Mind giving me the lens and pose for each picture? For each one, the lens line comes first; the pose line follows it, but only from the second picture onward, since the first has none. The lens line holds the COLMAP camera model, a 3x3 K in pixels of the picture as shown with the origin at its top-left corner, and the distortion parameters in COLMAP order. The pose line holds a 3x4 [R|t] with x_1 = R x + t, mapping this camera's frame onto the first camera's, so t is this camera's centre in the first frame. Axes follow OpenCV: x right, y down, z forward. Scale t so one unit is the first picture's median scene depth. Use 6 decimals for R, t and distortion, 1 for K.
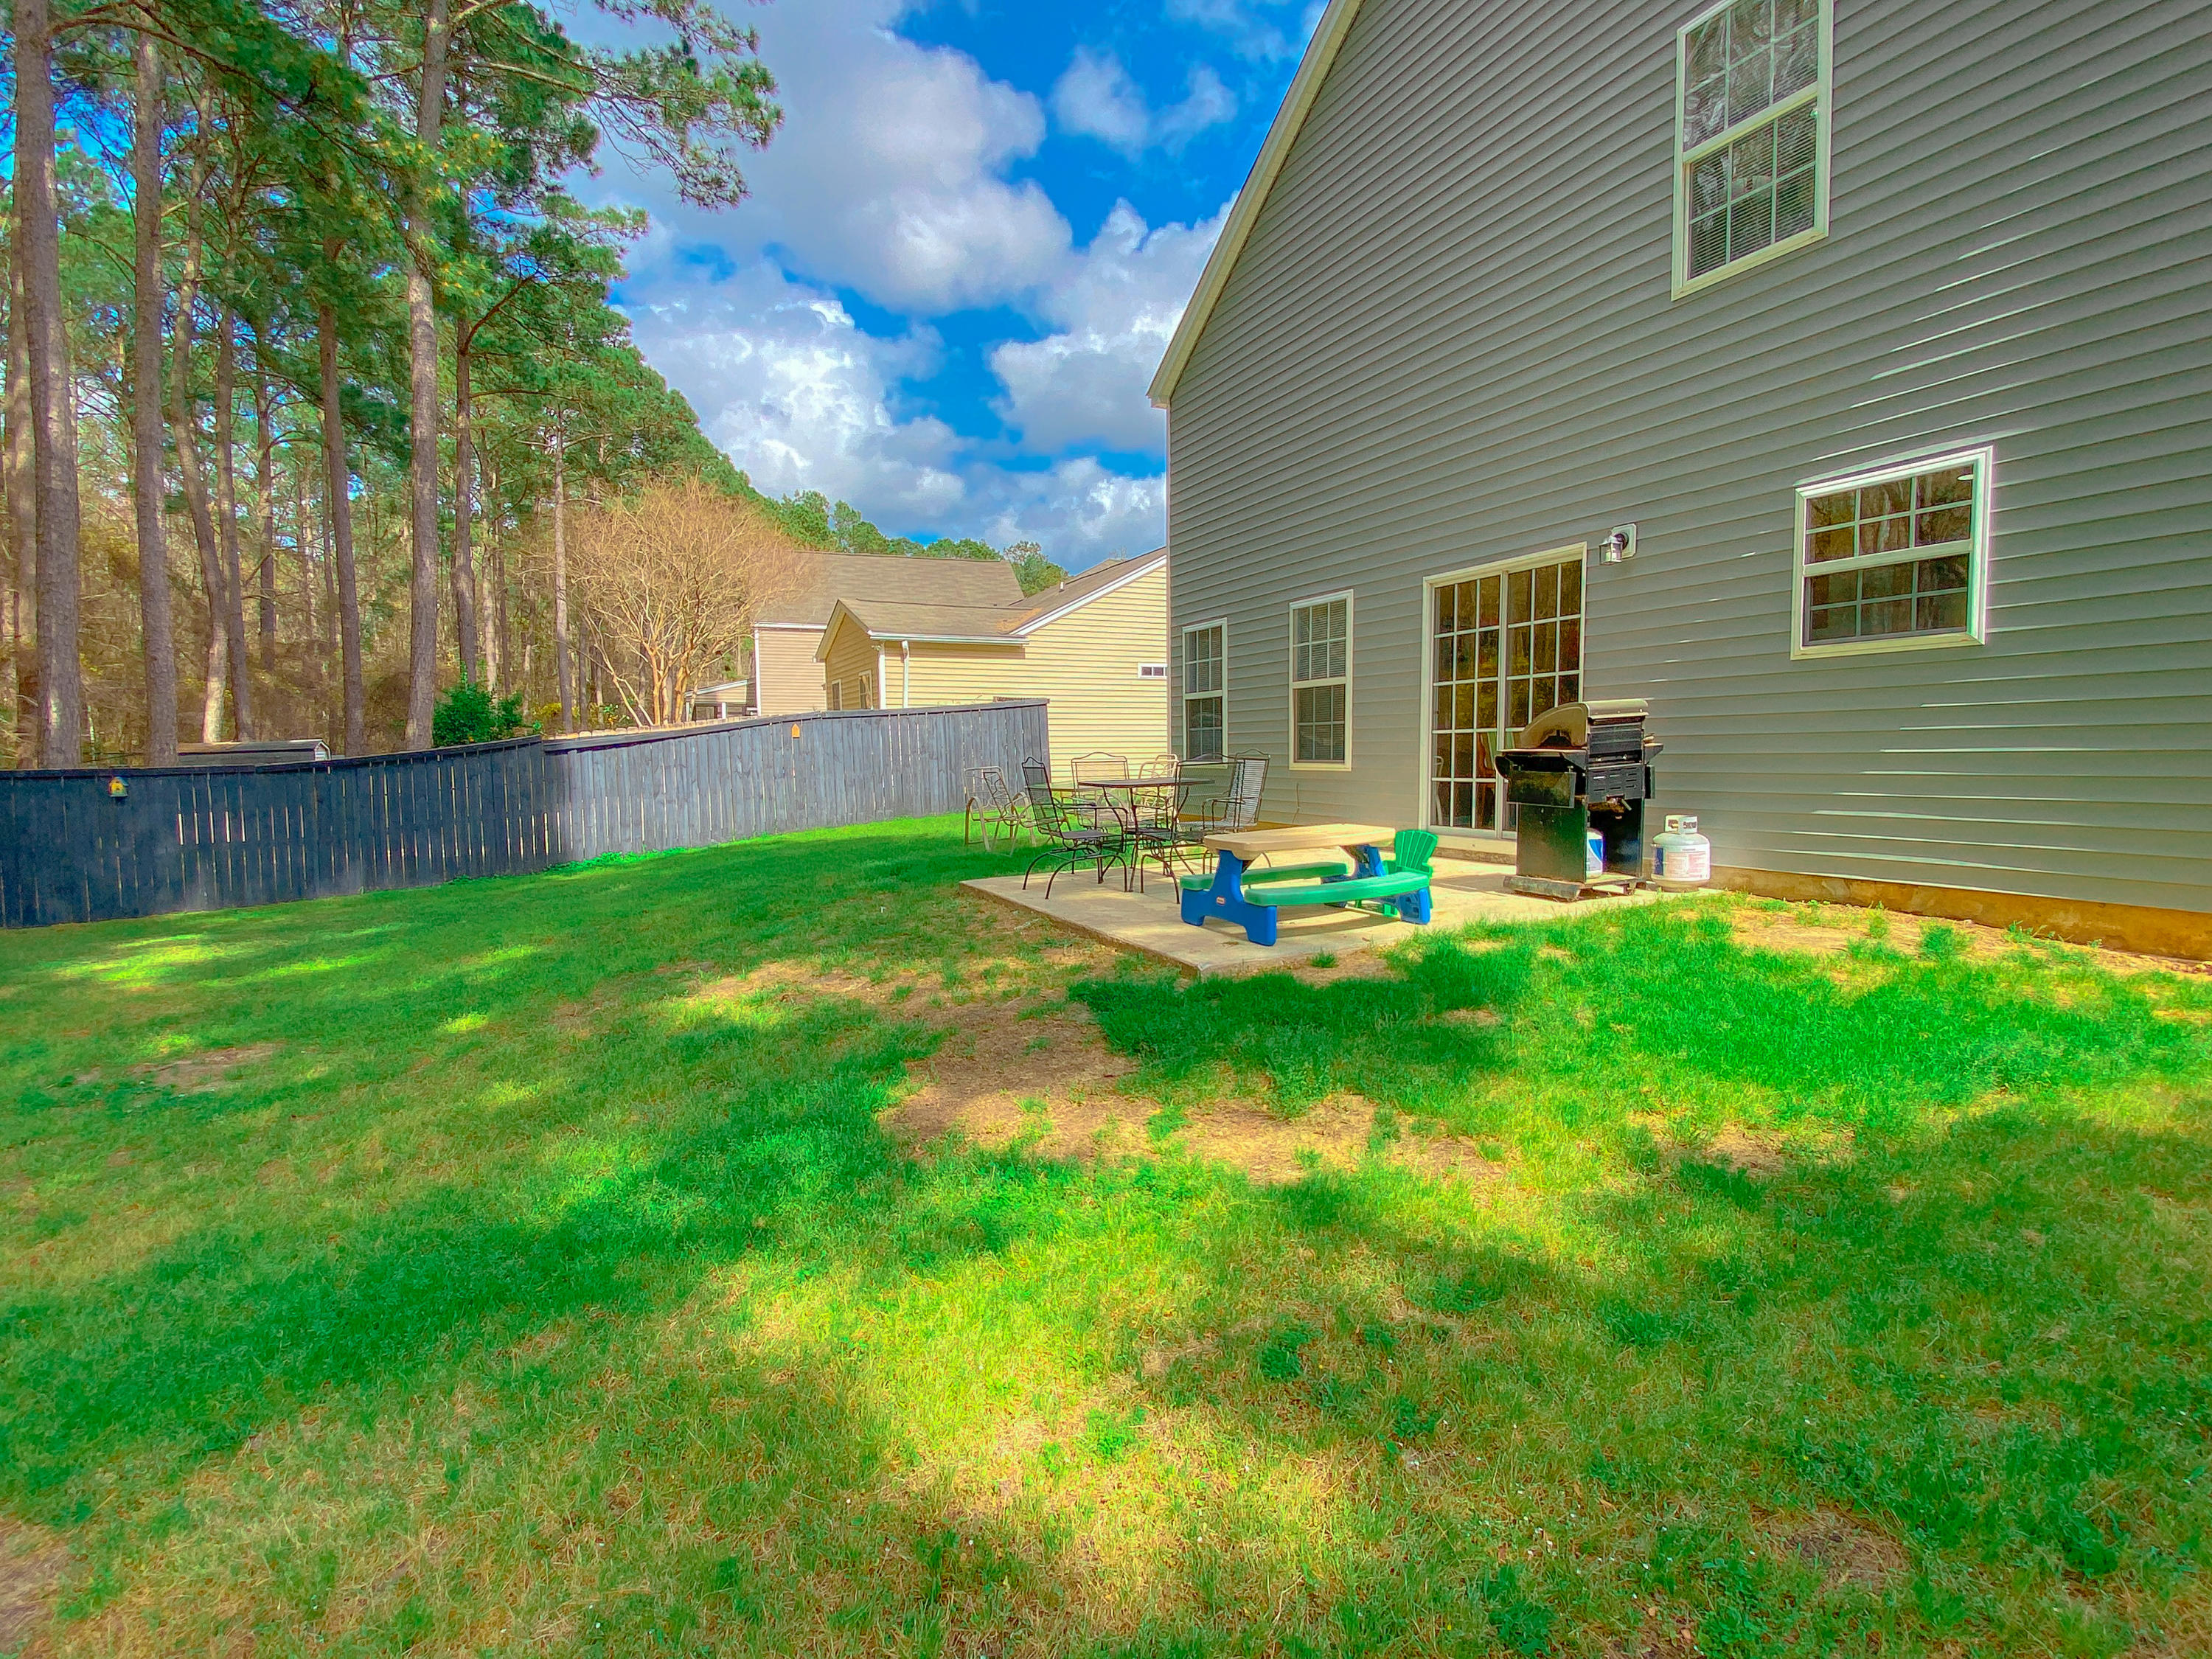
lens RADIAL K [[1074.1, 0, 1113.8], [0, 1074.1, 846.5], [0, 0, 1]] dist [0.001633, -0.001695]
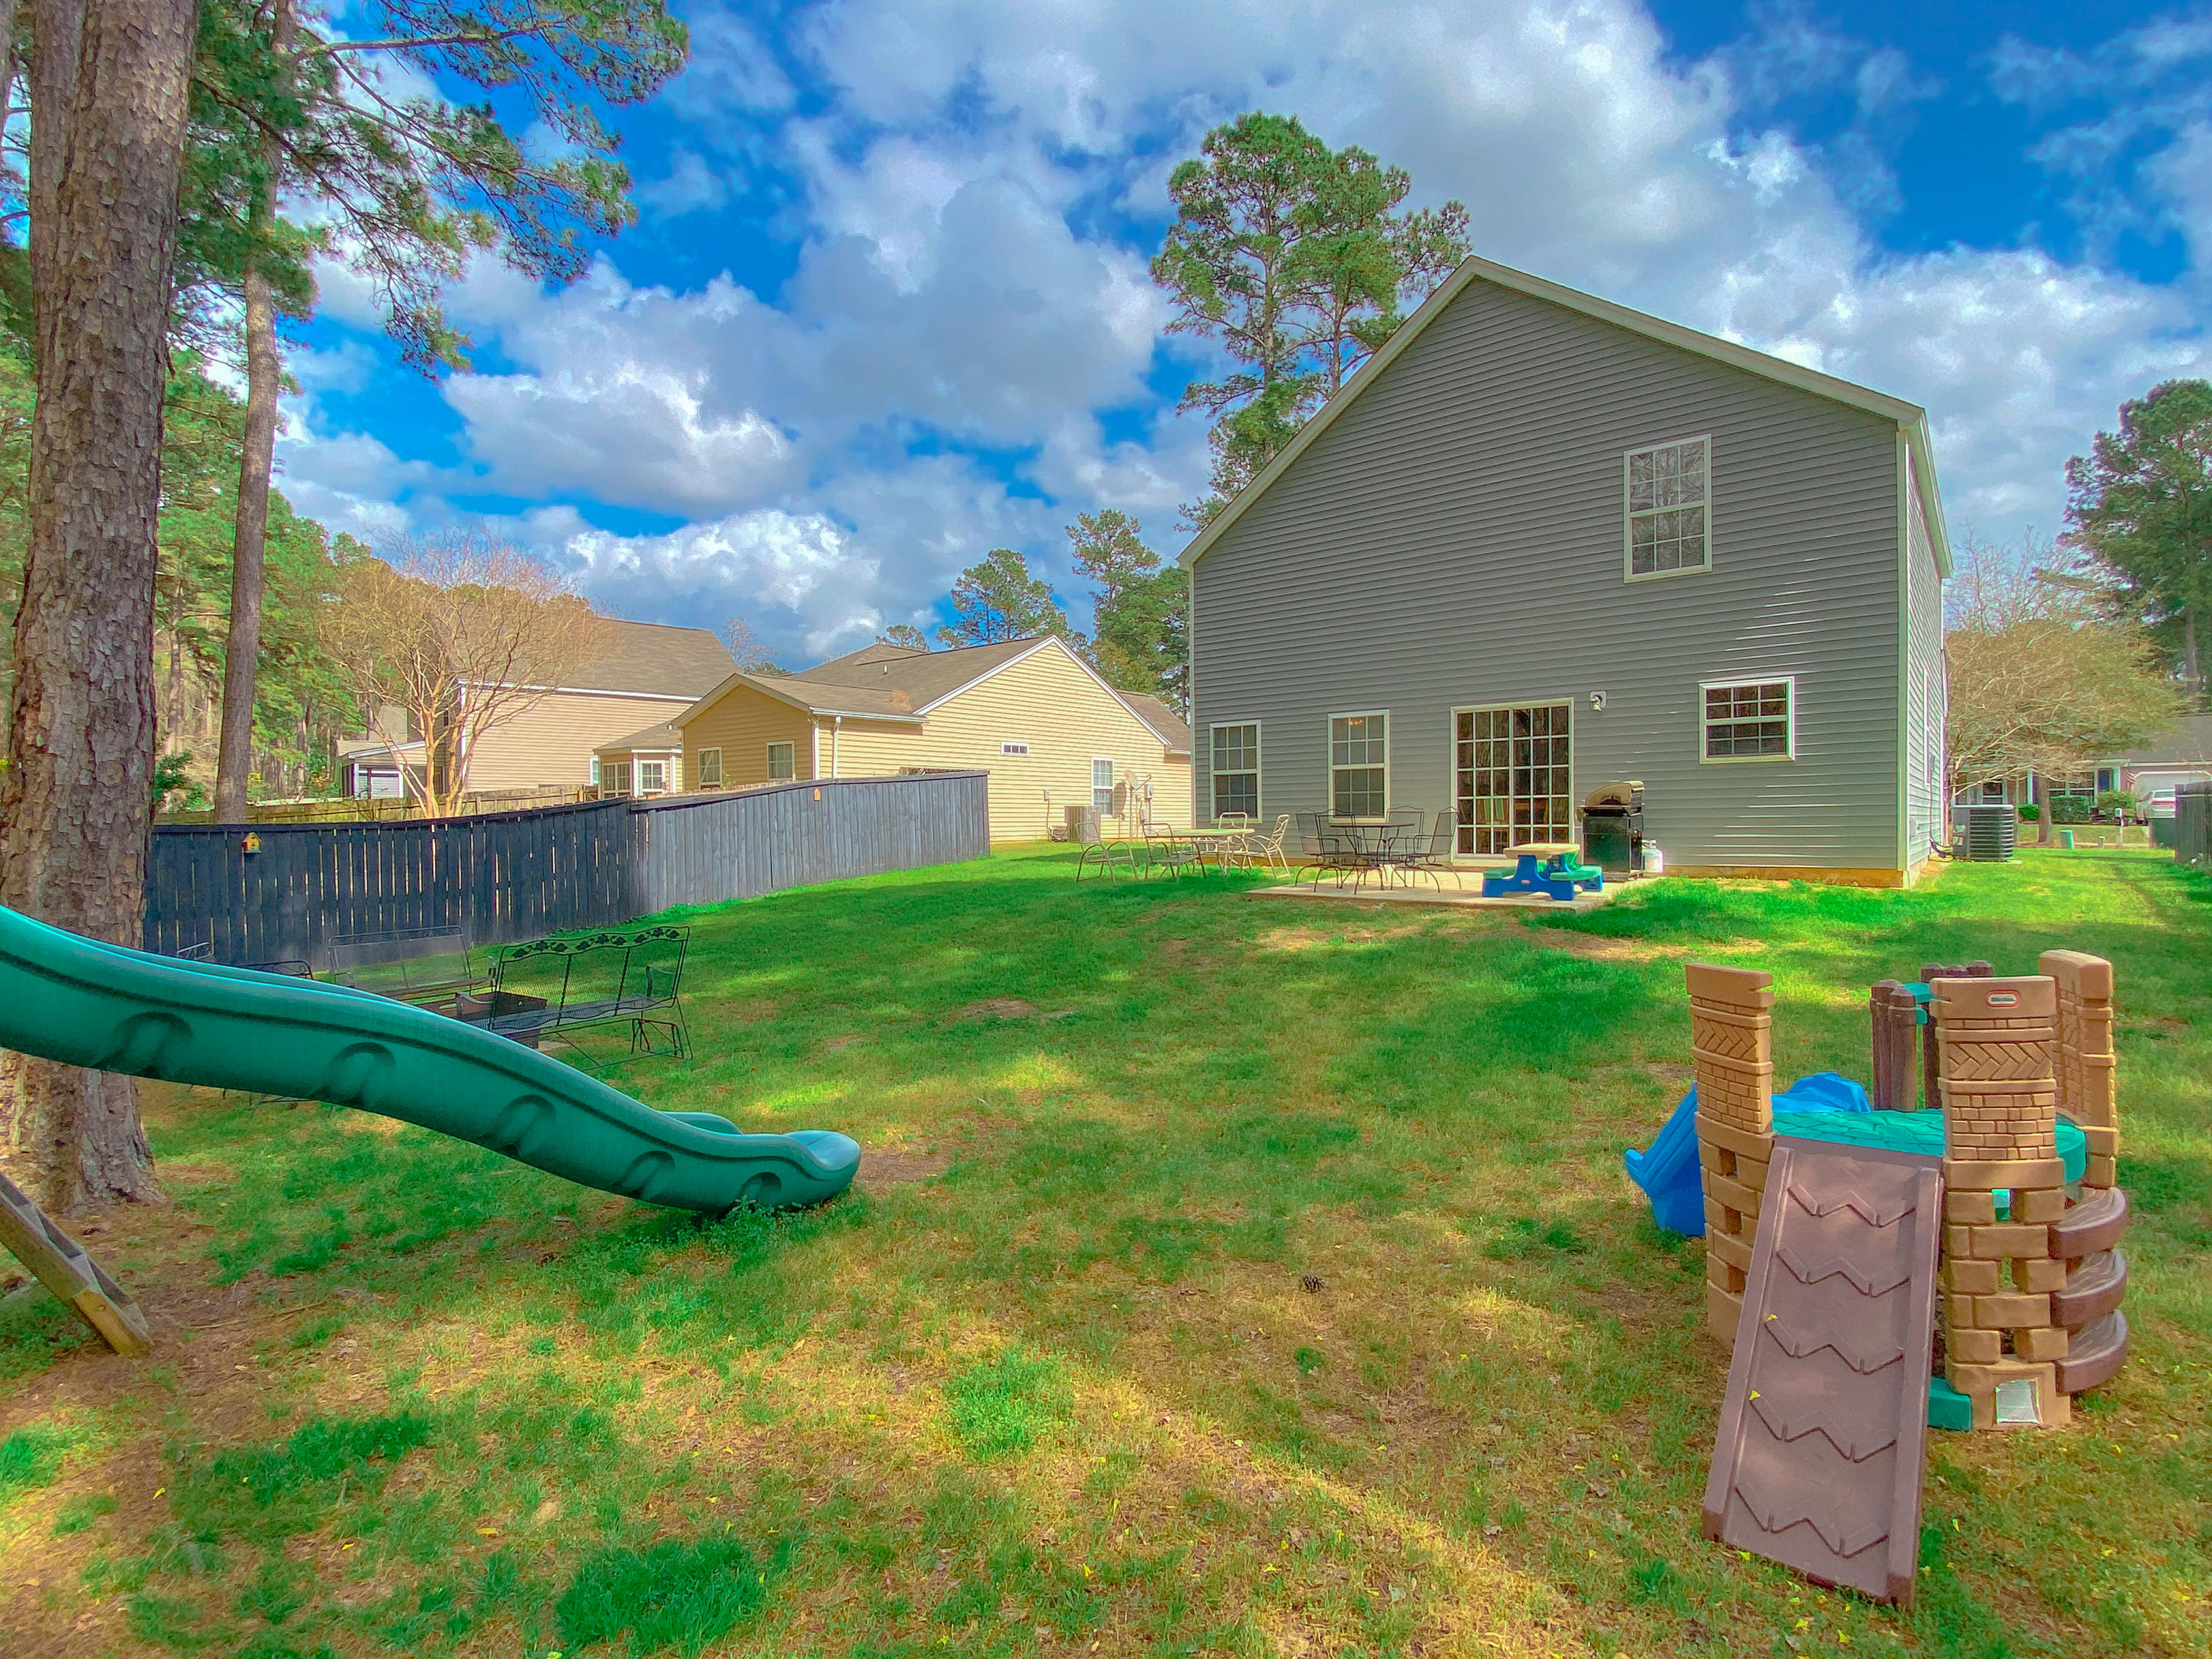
lens RADIAL K [[1074.1, 0, 1099.5], [0, 1074.1, 827.8], [0, 0, 1]] dist [0.001633, -0.001695]
pose [[0.908733, -0.001849, 0.417374, -0.820530], [0.037263, 0.996356, -0.076719, 0.042978], [-0.415711, 0.085270, 0.905491, -0.251807]]
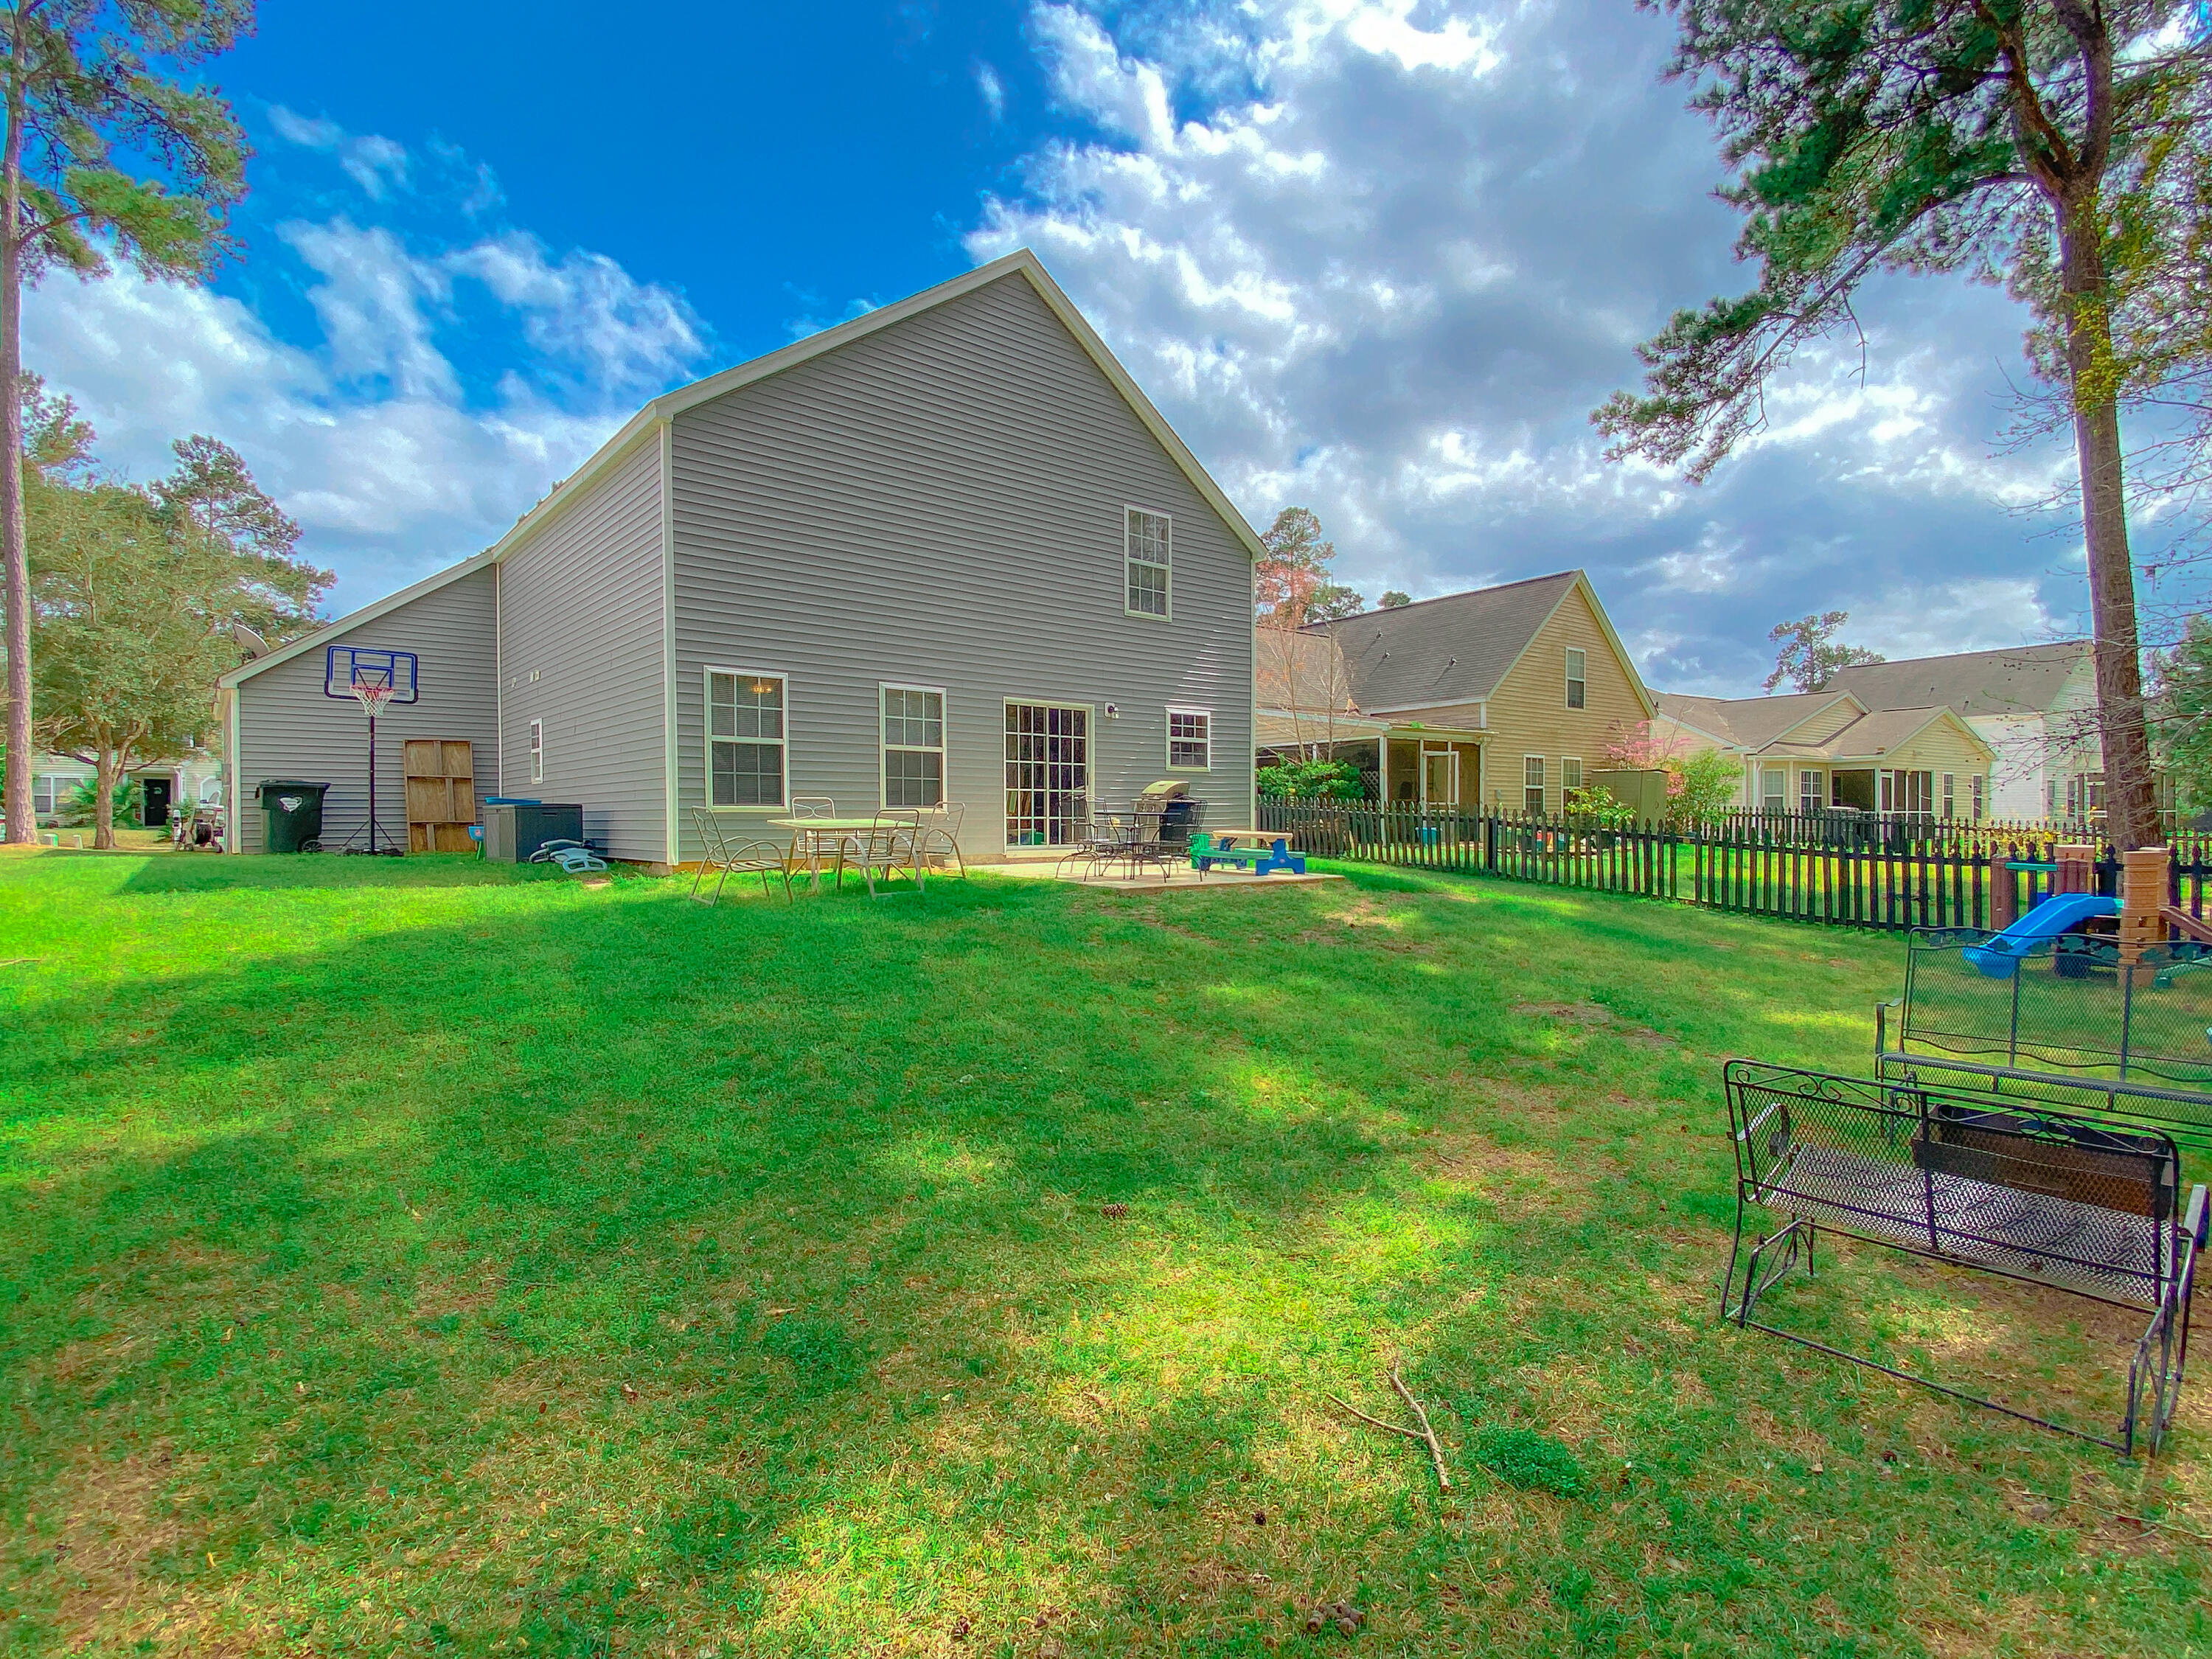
lens RADIAL K [[1074.1, 0, 1107.3], [0, 1074.1, 823.9], [0, 0, 1]] dist [0.001633, -0.001695]
pose [[-0.244150, -0.011495, 0.969669, -1.211683], [0.072909, 0.996882, 0.030175, -0.082243], [-0.966993, 0.078065, -0.242551, 1.124503]]
